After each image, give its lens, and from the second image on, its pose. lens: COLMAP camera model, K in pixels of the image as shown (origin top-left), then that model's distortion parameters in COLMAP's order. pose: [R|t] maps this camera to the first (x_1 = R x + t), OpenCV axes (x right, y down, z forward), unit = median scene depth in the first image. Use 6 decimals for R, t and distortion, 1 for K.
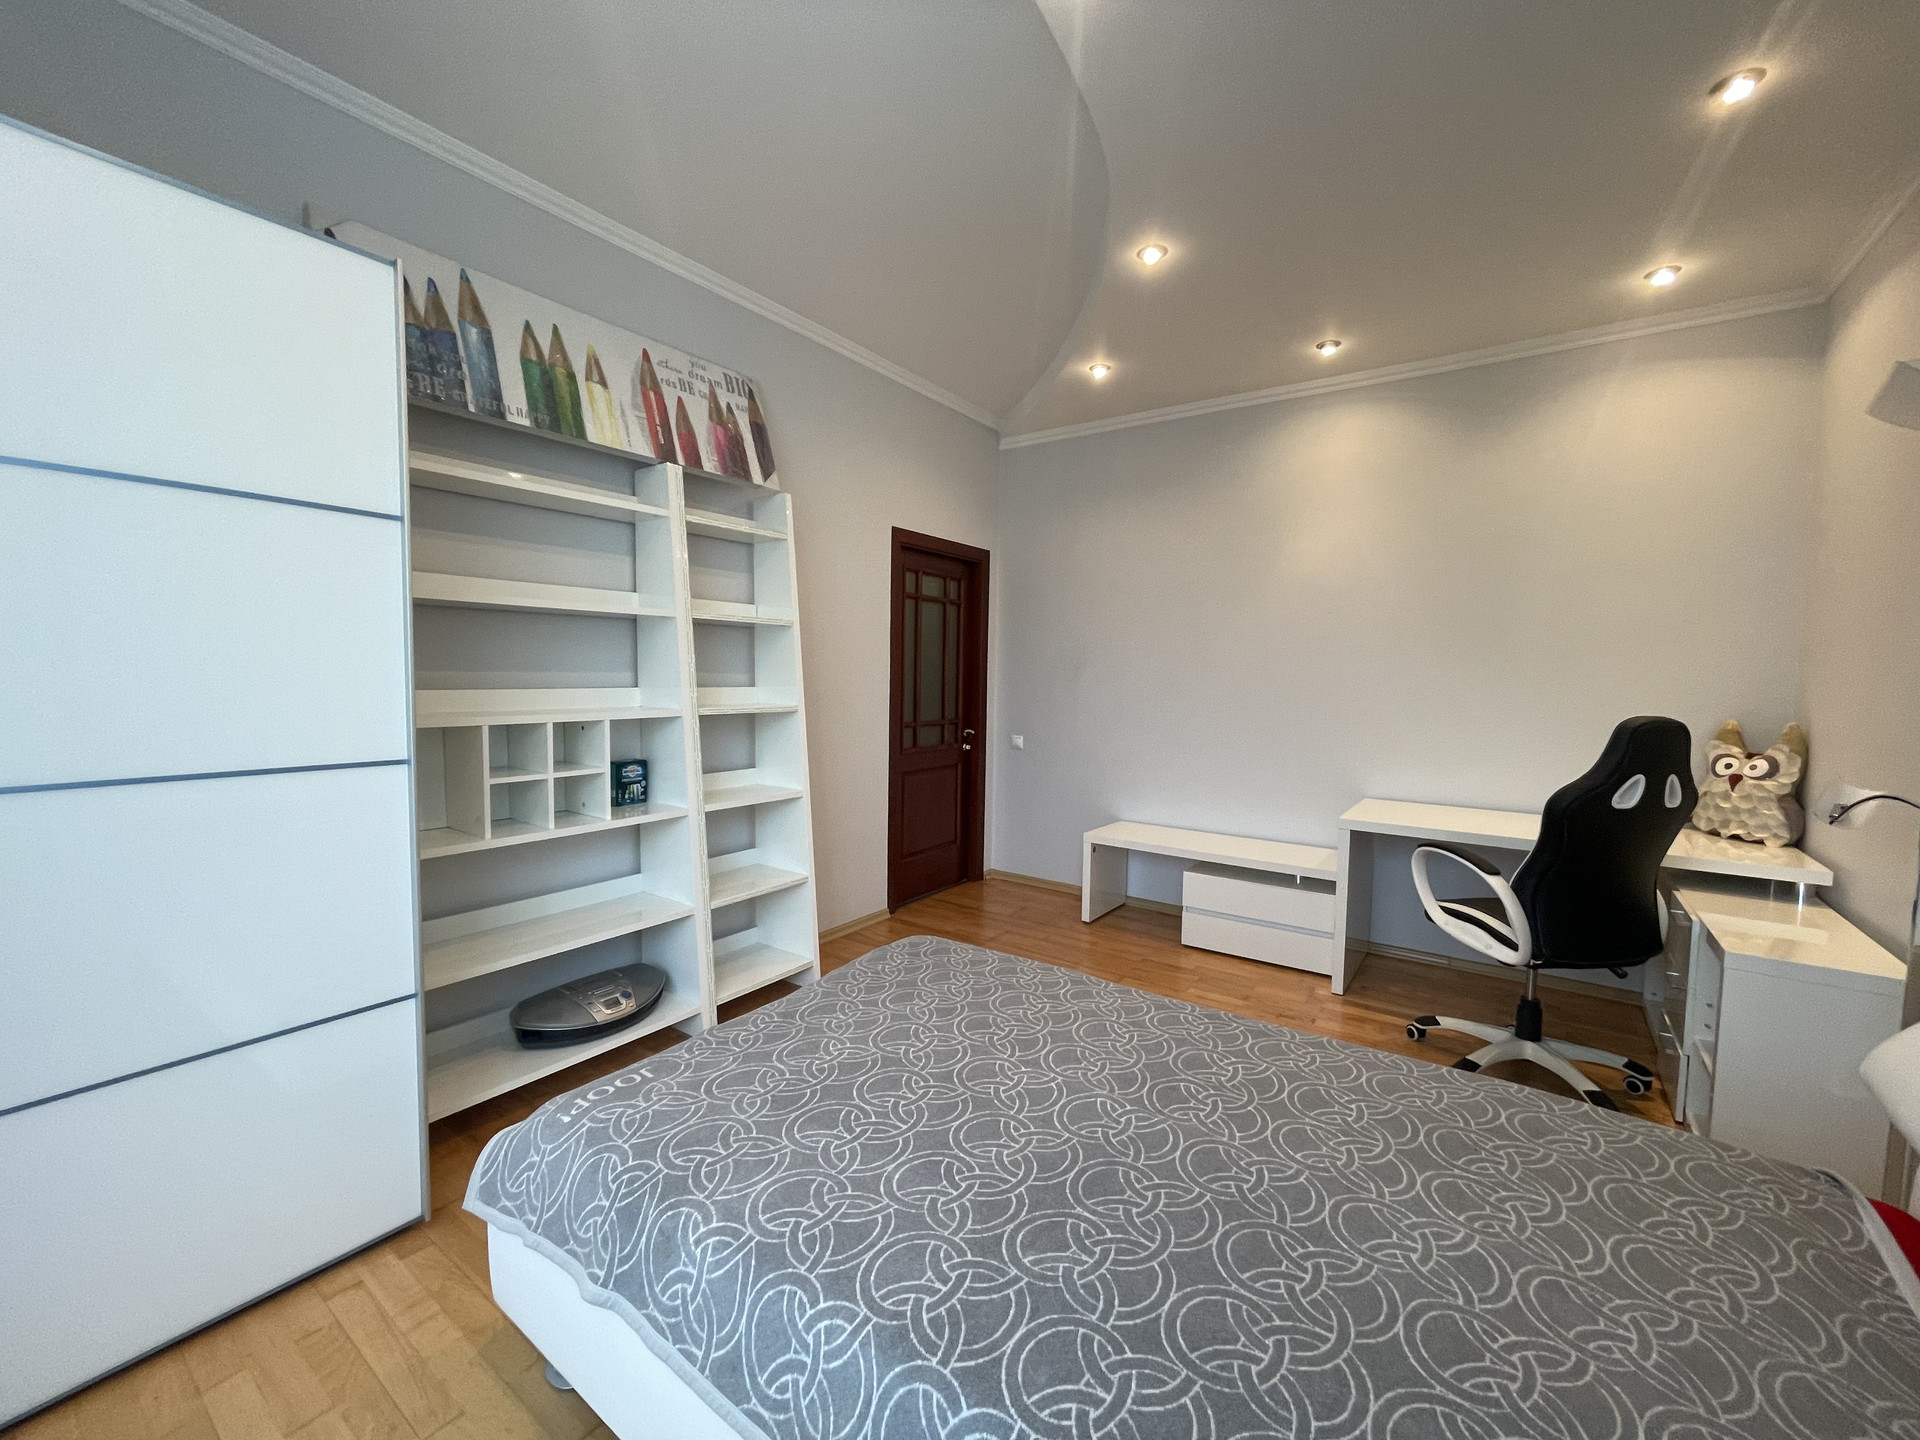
lens RADIAL K [[773.6, 0, 953.3], [0, 773.6, 719.1], [0, 0, 1]] dist [-0.002864, -0.000209]
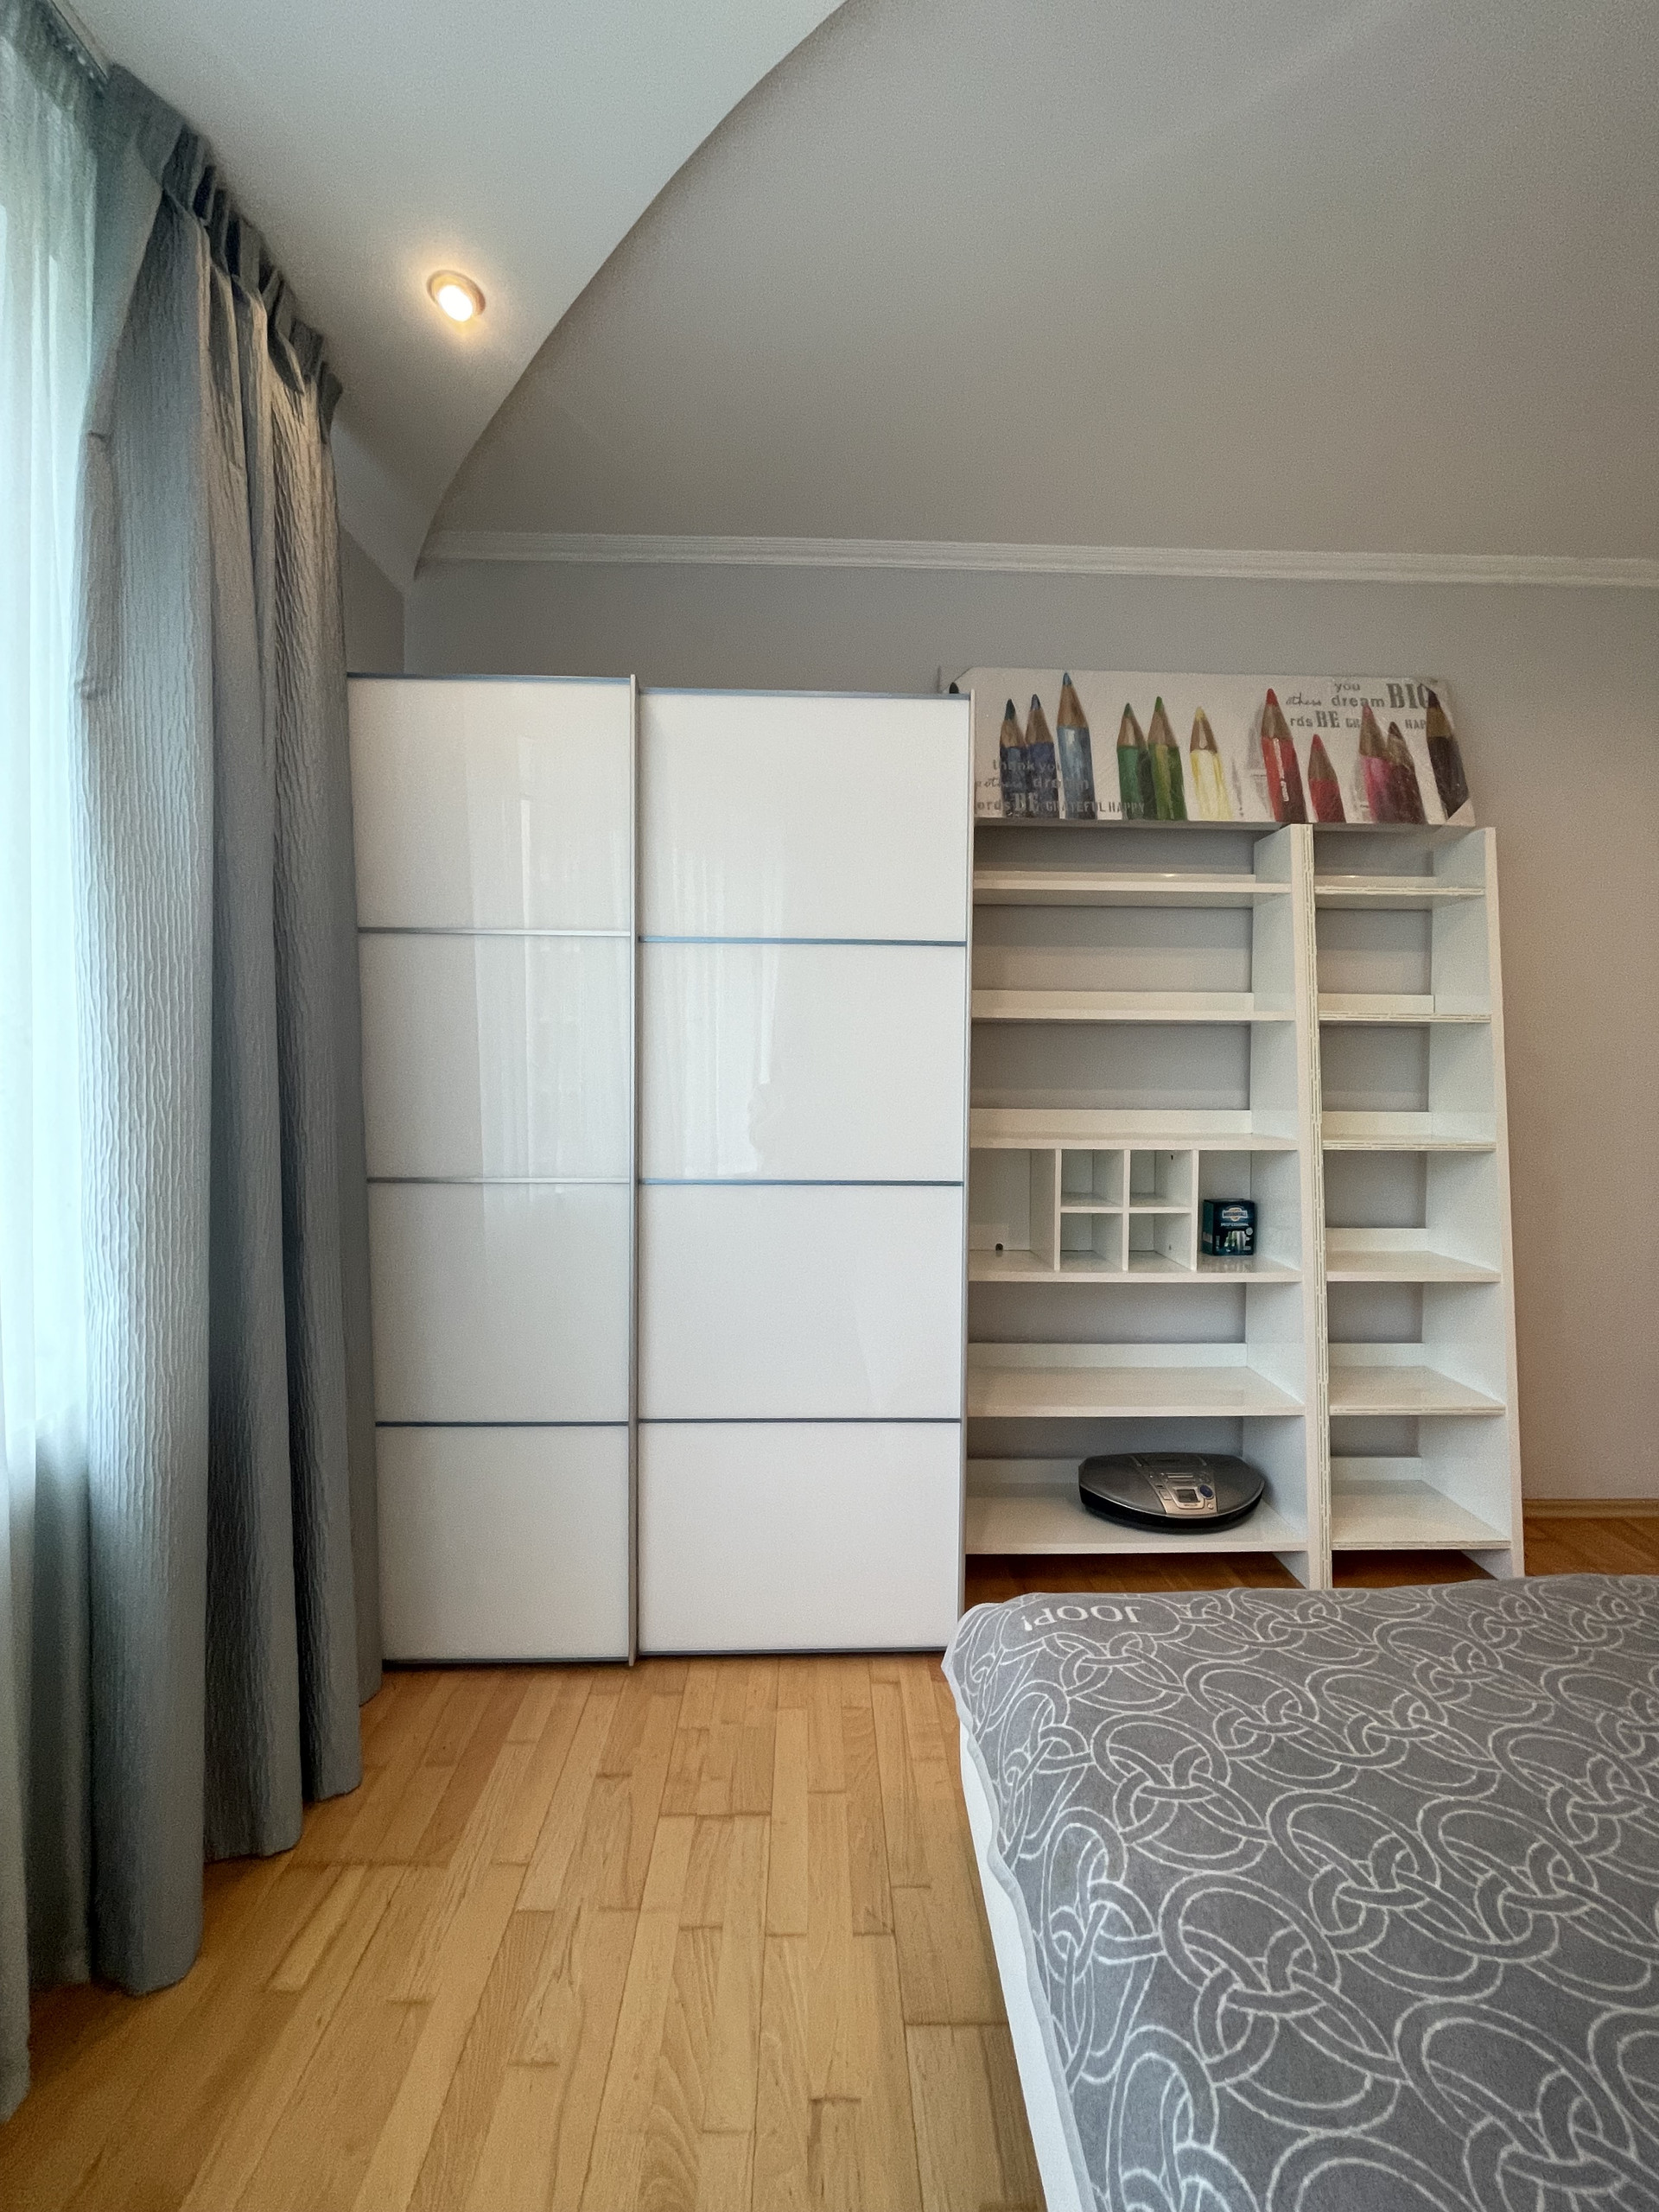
lens RADIAL K [[891.2, 0, 831.8], [0, 891.2, 1098.3], [0, 0, 1]] dist [-0.002864, -0.000209]
pose [[0.606673, 0.017585, -0.794757, 0.083235], [-0.050595, 0.998583, -0.016527, -0.021331], [0.793339, 0.050237, 0.606703, 0.125186]]
